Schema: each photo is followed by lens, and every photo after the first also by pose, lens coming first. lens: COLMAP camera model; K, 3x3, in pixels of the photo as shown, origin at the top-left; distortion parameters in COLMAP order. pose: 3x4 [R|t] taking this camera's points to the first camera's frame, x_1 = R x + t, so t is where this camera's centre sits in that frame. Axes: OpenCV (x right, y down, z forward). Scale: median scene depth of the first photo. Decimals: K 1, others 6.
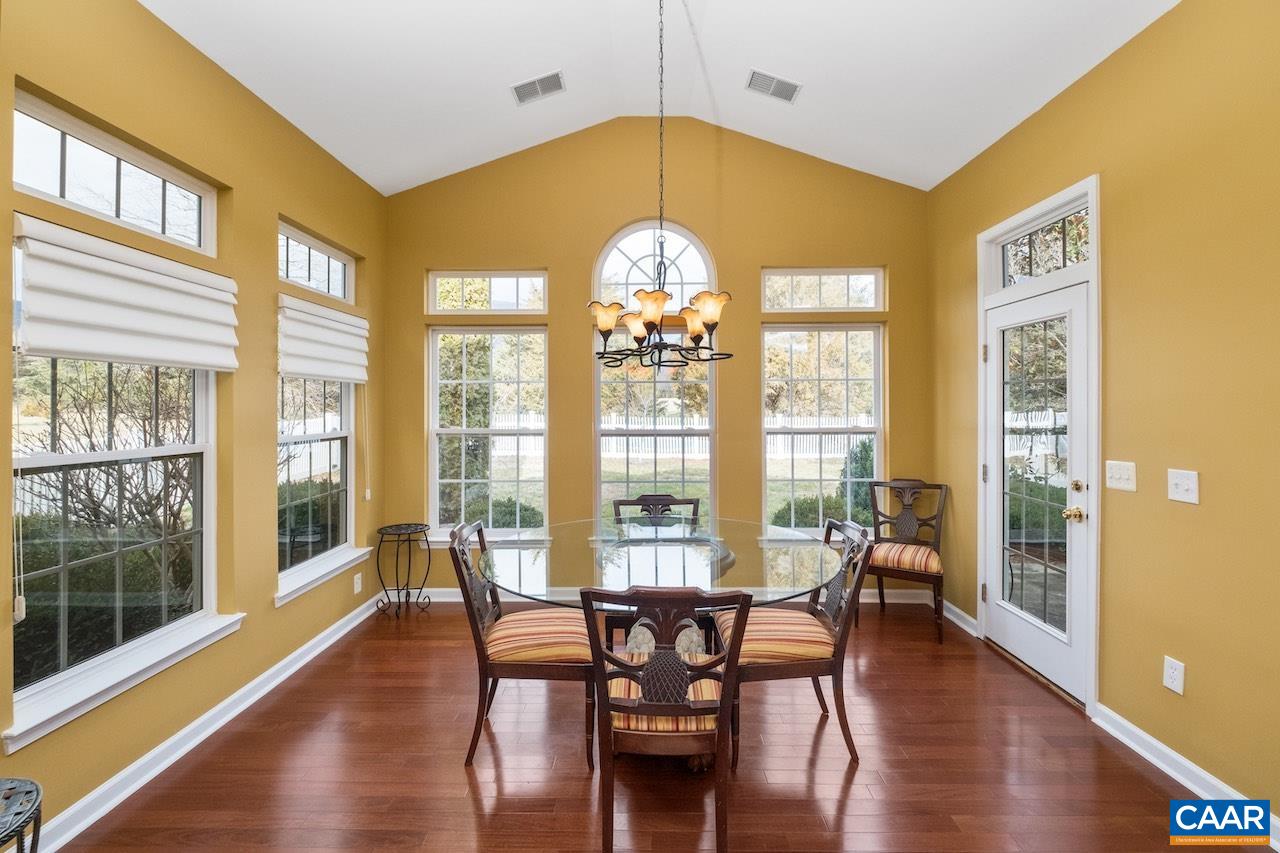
lens RADIAL K [[550.0, 0, 642.0], [0, 550.0, 415.4], [0, 0, 1]] dist [-0.013320, -0.000006]
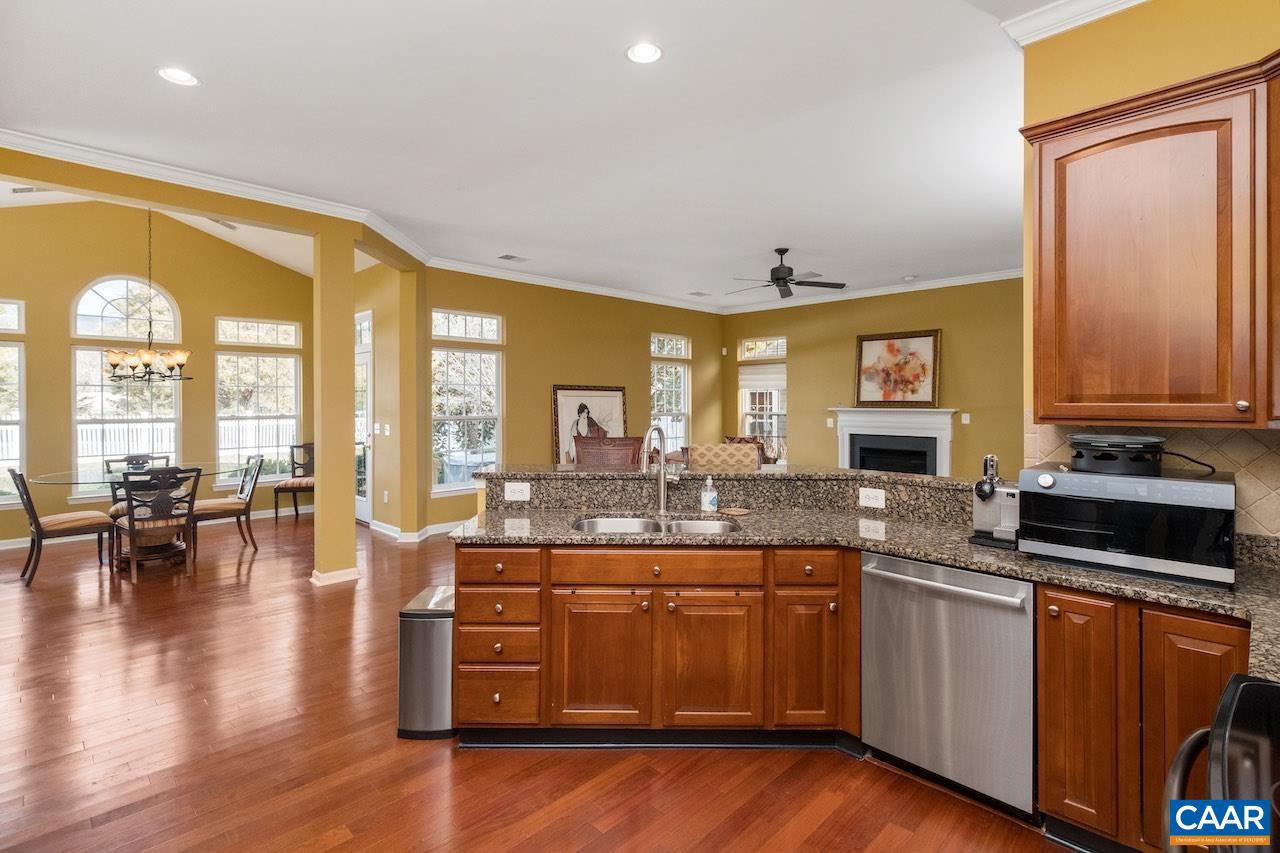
lens RADIAL K [[601.2, 0, 636.4], [0, 601.2, 403.6], [0, 0, 1]] dist [0.001974, 0.000007]
pose [[0.699003, 0.000635, 0.715118, -0.229518], [0.011494, 0.999860, -0.012123, 0.028920], [-0.715026, 0.016694, 0.698898, -1.409853]]
